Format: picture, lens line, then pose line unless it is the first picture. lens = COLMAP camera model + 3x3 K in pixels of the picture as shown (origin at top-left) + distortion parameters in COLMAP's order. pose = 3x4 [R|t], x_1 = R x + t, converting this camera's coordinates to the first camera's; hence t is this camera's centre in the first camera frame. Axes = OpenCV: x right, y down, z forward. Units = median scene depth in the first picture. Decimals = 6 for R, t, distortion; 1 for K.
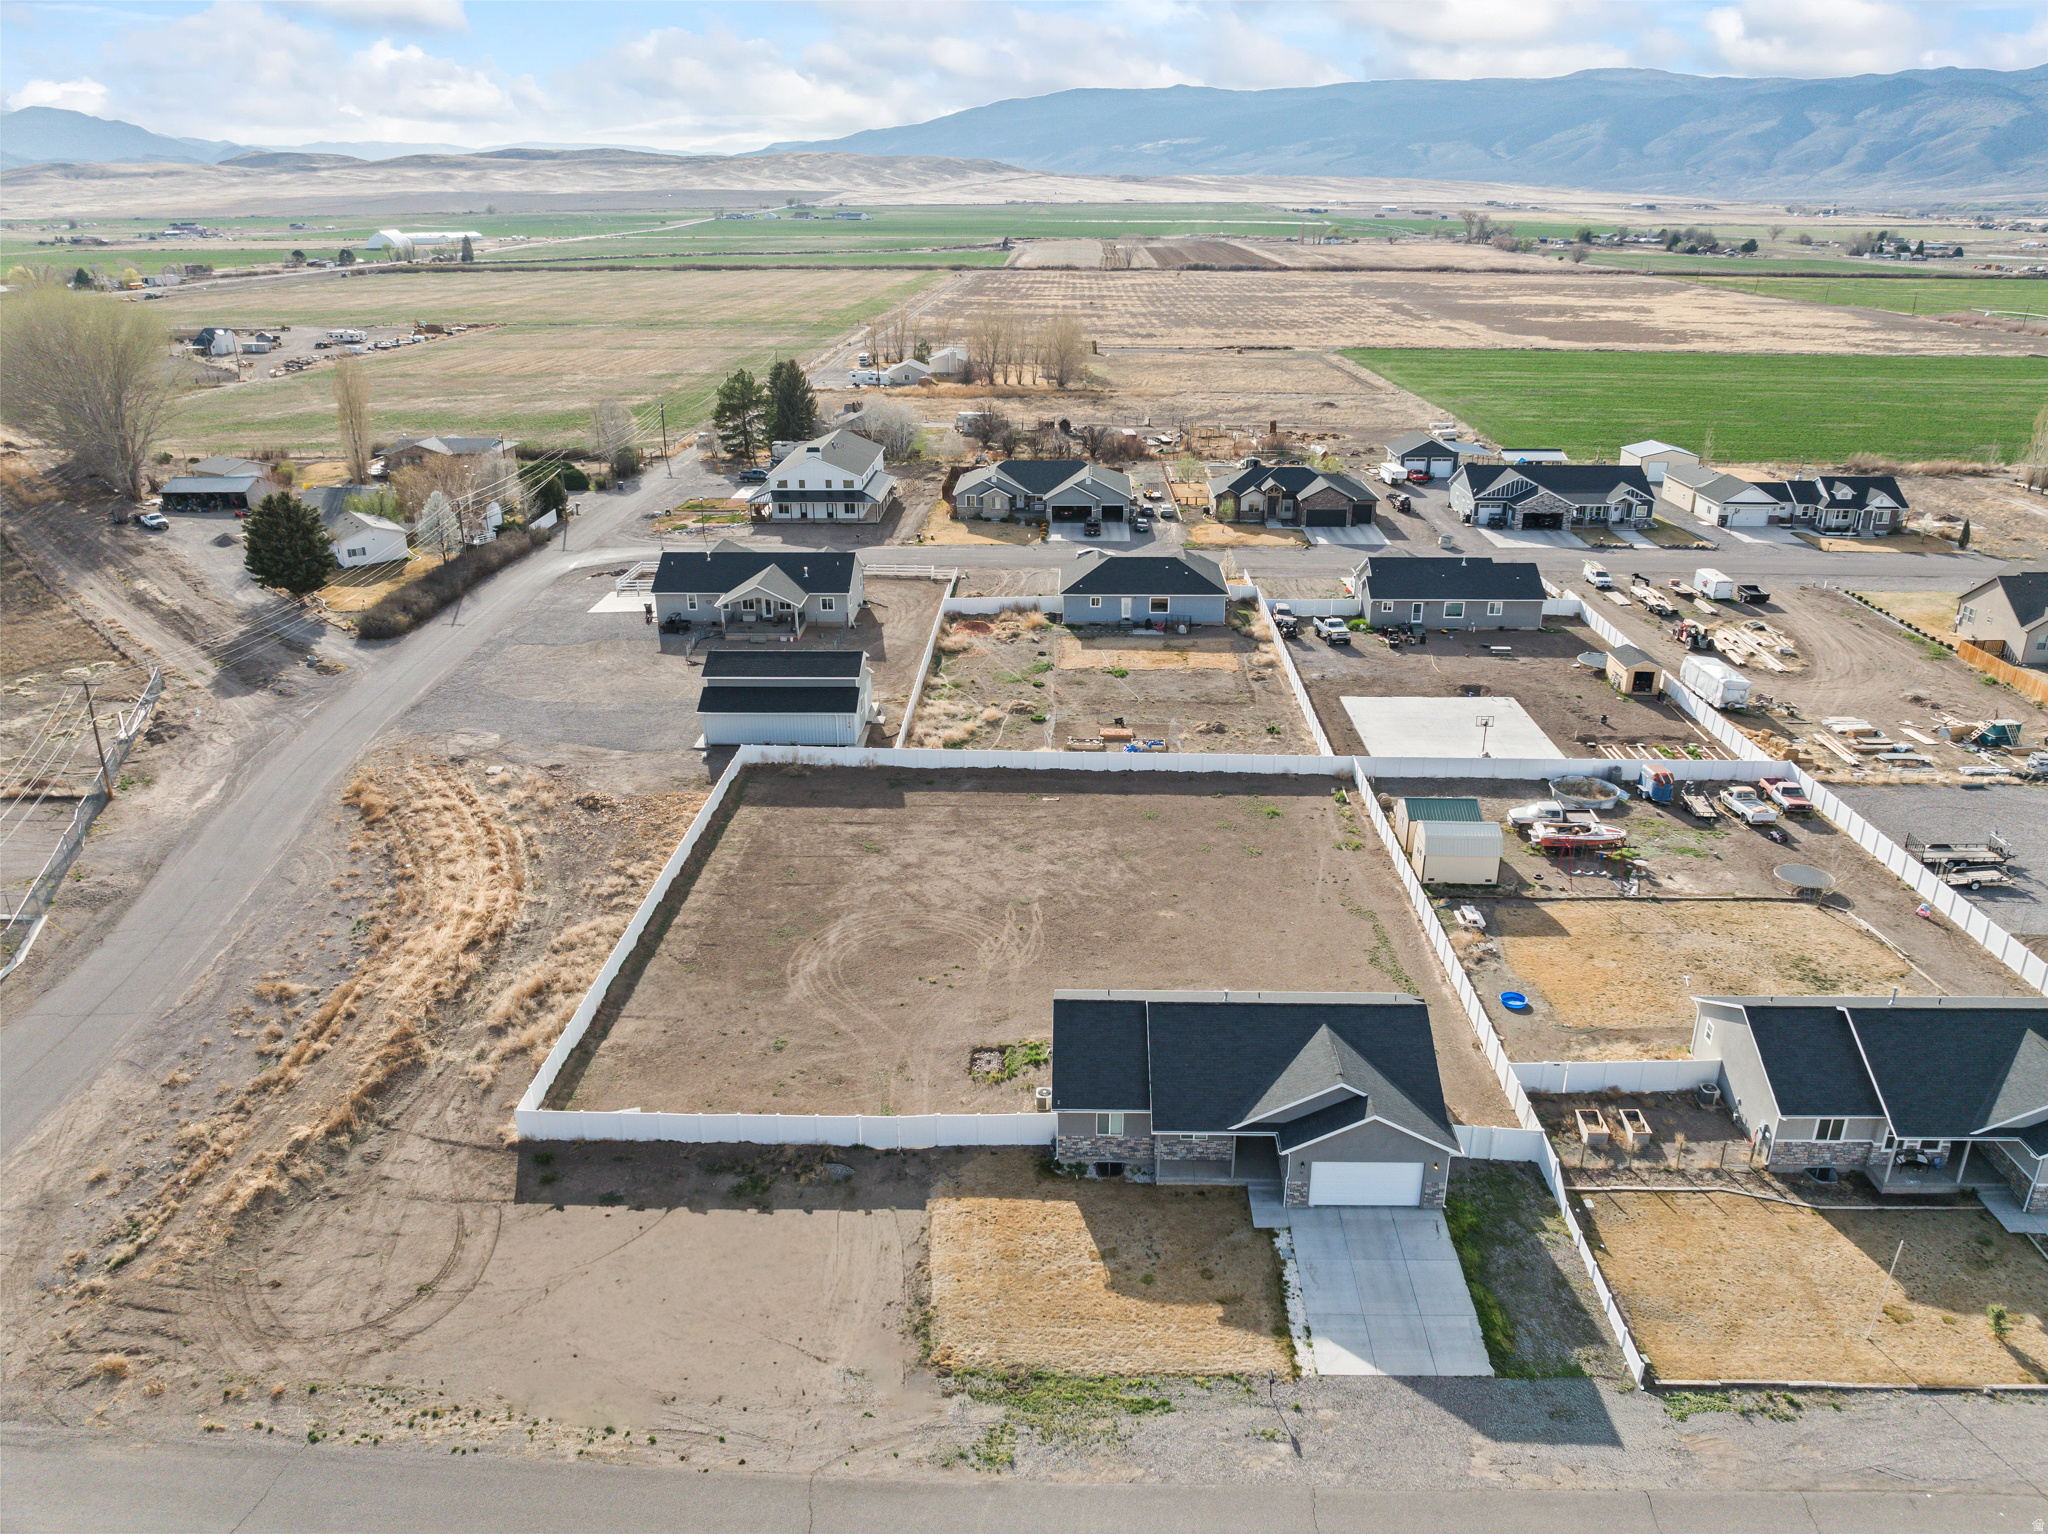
lens RADIAL K [[1436.2, 0, 1034.8], [0, 1436.2, 758.9], [0, 0, 1]] dist [-0.038690, 0.003318]
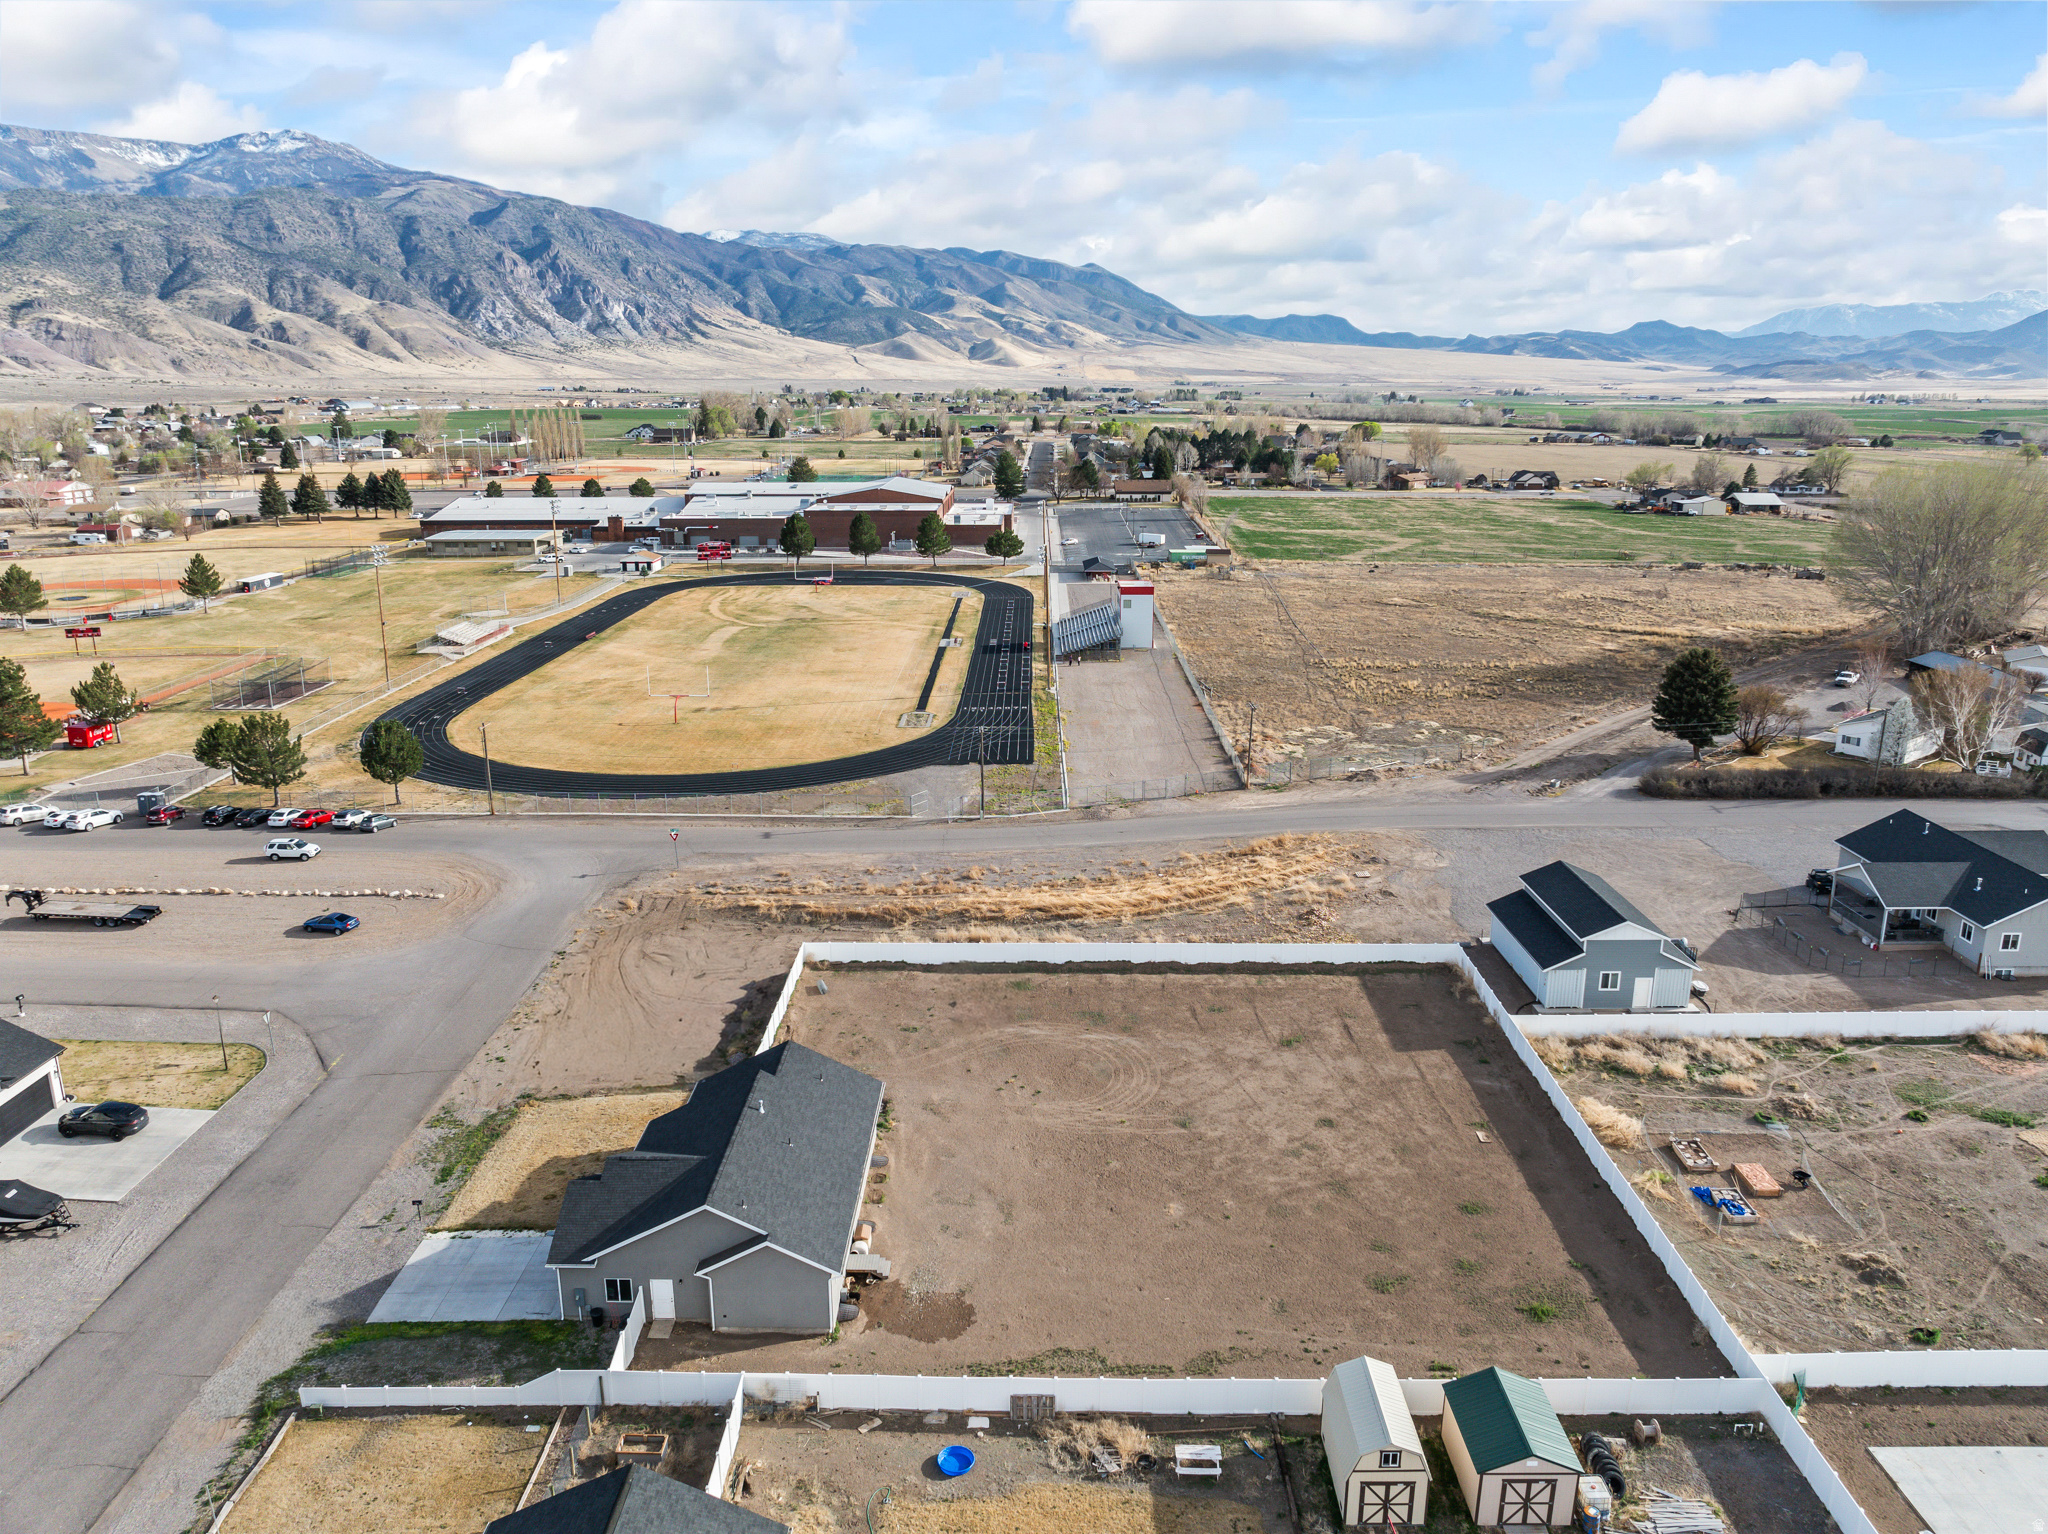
lens RADIAL K [[1436.2, 0, 1034.8], [0, 1436.2, 758.9], [0, 0, 1]] dist [-0.038690, 0.003318]
pose [[0.025120, 0.254466, -0.966755, 0.685845], [-0.365924, 0.902287, 0.227989, -0.238907], [0.930306, 0.348032, 0.115780, 0.609494]]
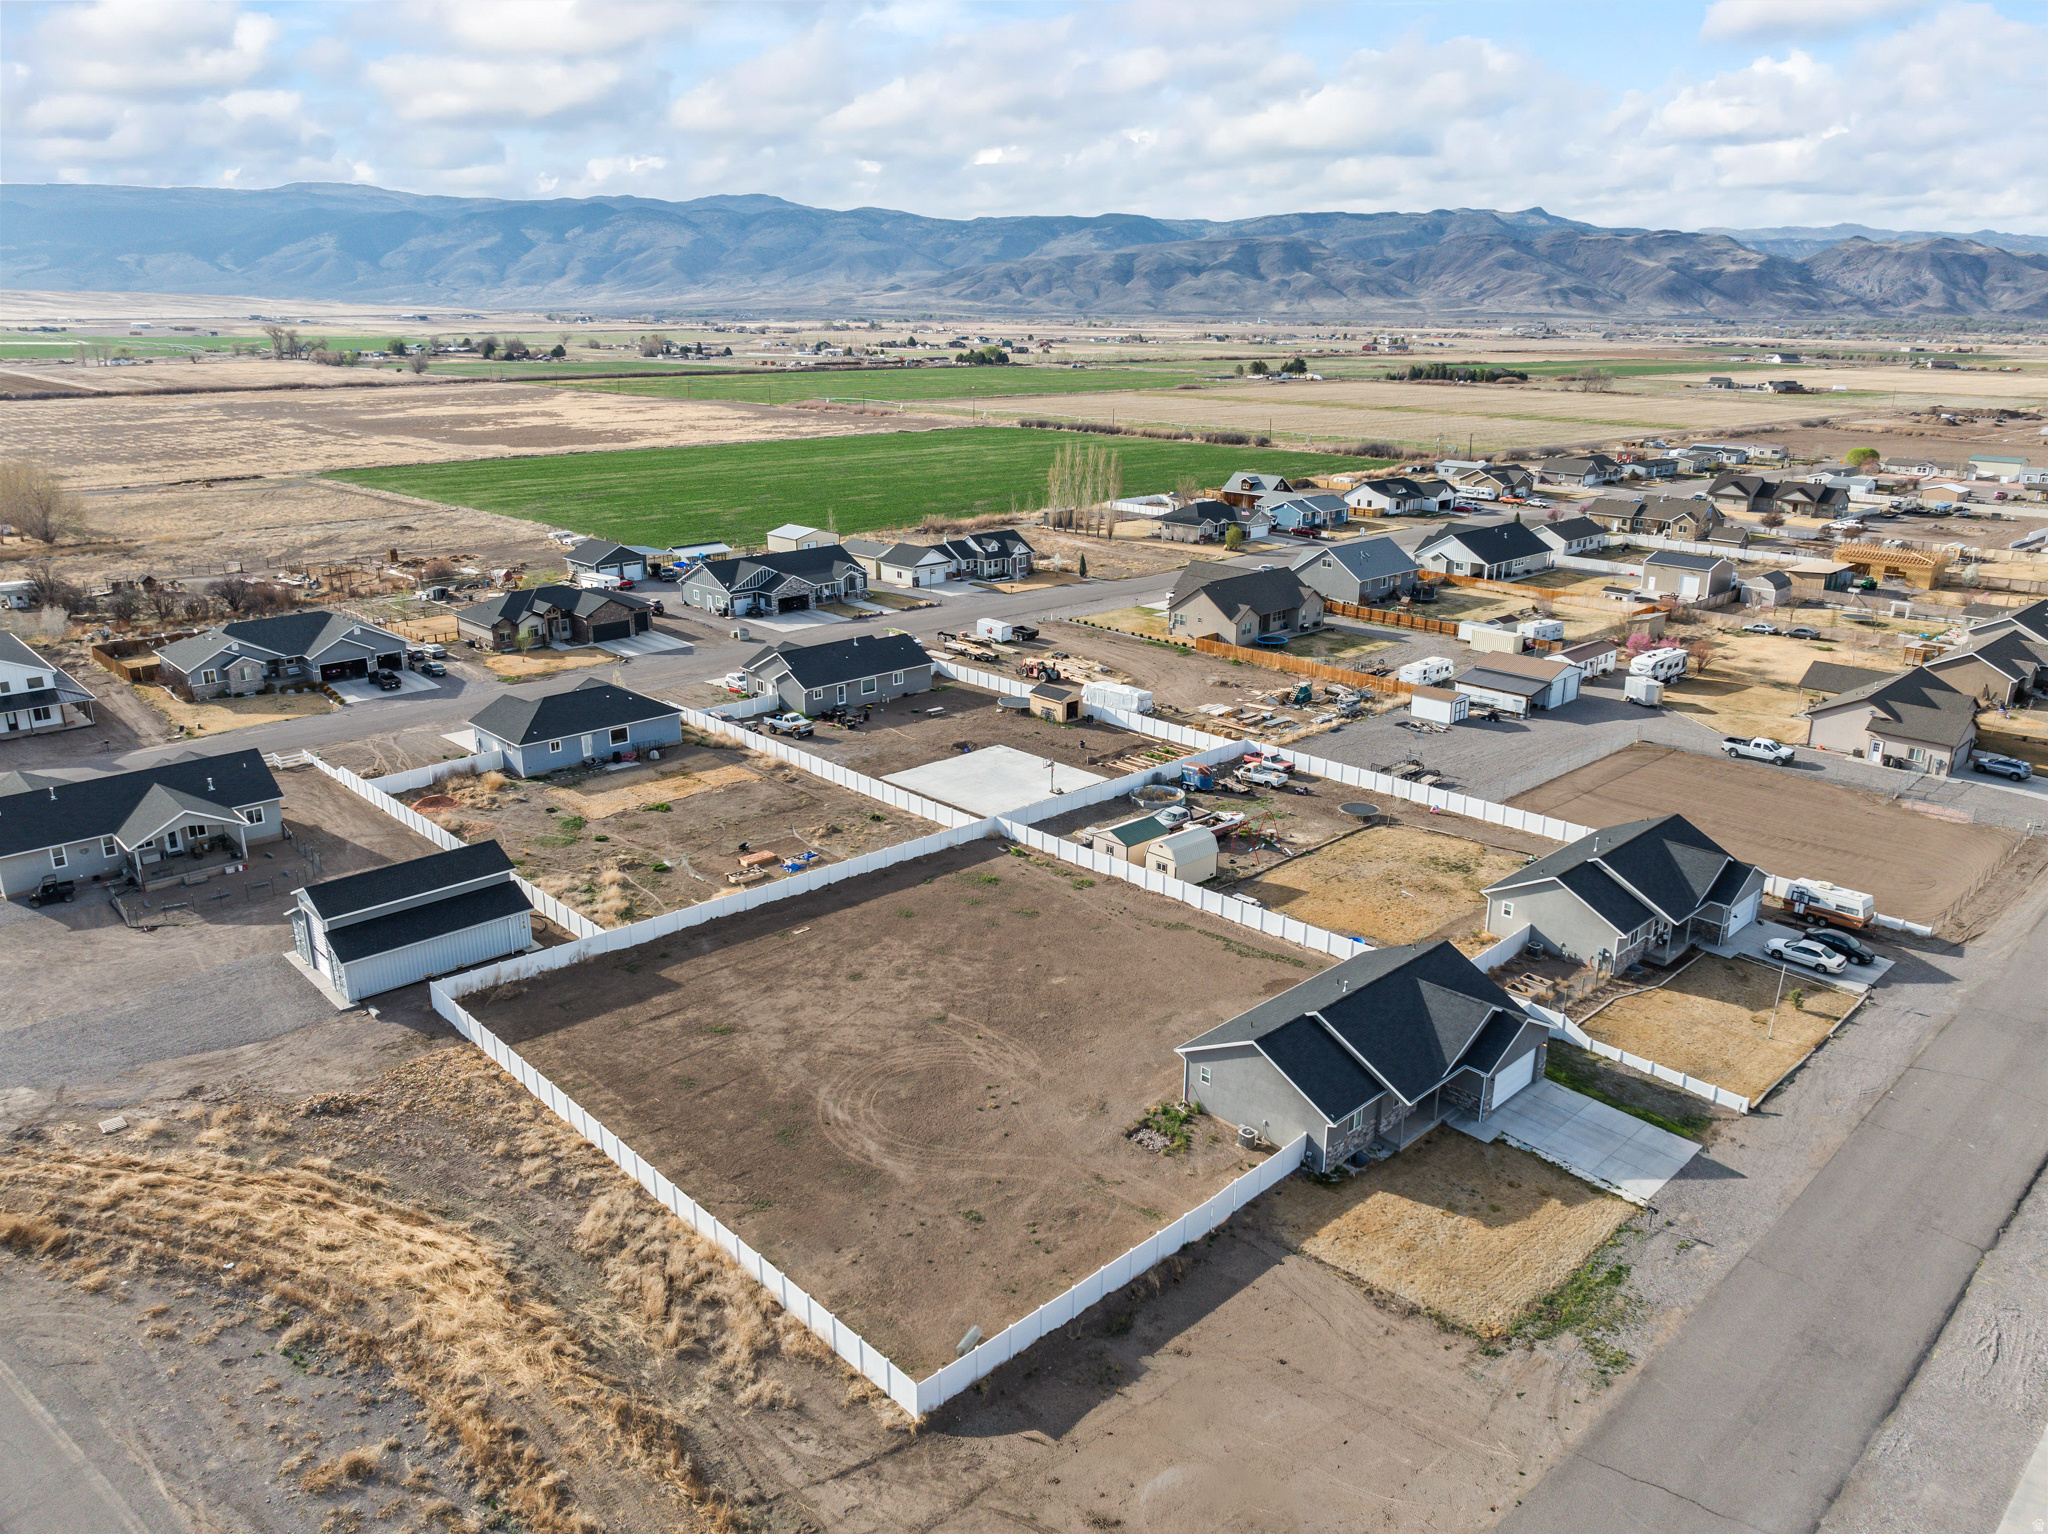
lens RADIAL K [[1436.2, 0, 1034.8], [0, 1436.2, 758.9], [0, 0, 1]] dist [-0.038690, 0.003318]
pose [[0.701835, -0.207823, 0.681349, -0.500031], [0.255231, 0.966355, 0.031850, -0.072203], [-0.665045, 0.151548, 0.731265, 0.179001]]
